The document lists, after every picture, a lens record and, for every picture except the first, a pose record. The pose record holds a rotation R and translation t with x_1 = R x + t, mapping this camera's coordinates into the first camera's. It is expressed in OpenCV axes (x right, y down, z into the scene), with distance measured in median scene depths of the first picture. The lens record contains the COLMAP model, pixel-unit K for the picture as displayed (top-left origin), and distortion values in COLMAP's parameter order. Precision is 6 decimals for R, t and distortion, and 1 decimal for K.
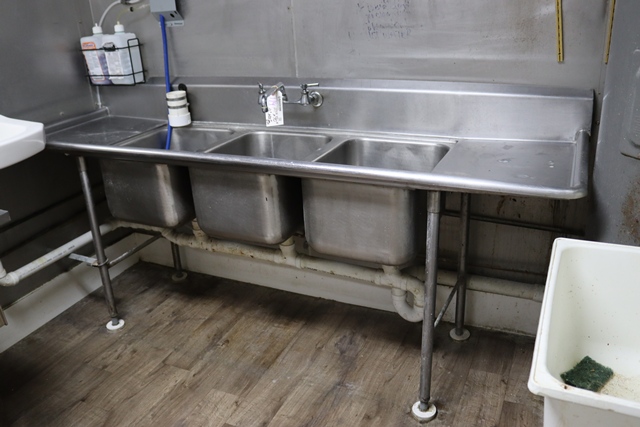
lens RADIAL K [[564.8, 0, 317.9], [0, 564.8, 211.8], [0, 0, 1]] dist [-0.100376, 0.017011]
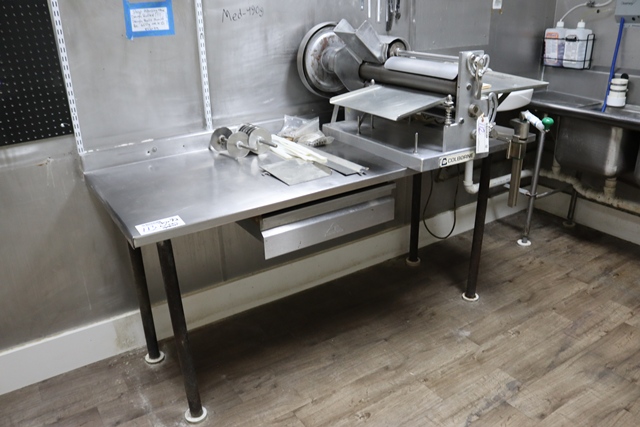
lens RADIAL K [[526.6, 0, 321.7], [0, 526.6, 217.3], [0, 0, 1]] dist [-0.088114, 0.035164]
pose [[0.849967, 0.238558, -0.469730, -0.204890], [-0.221967, 0.970764, 0.091370, 0.137609], [0.477794, 0.026603, 0.878069, -0.349304]]
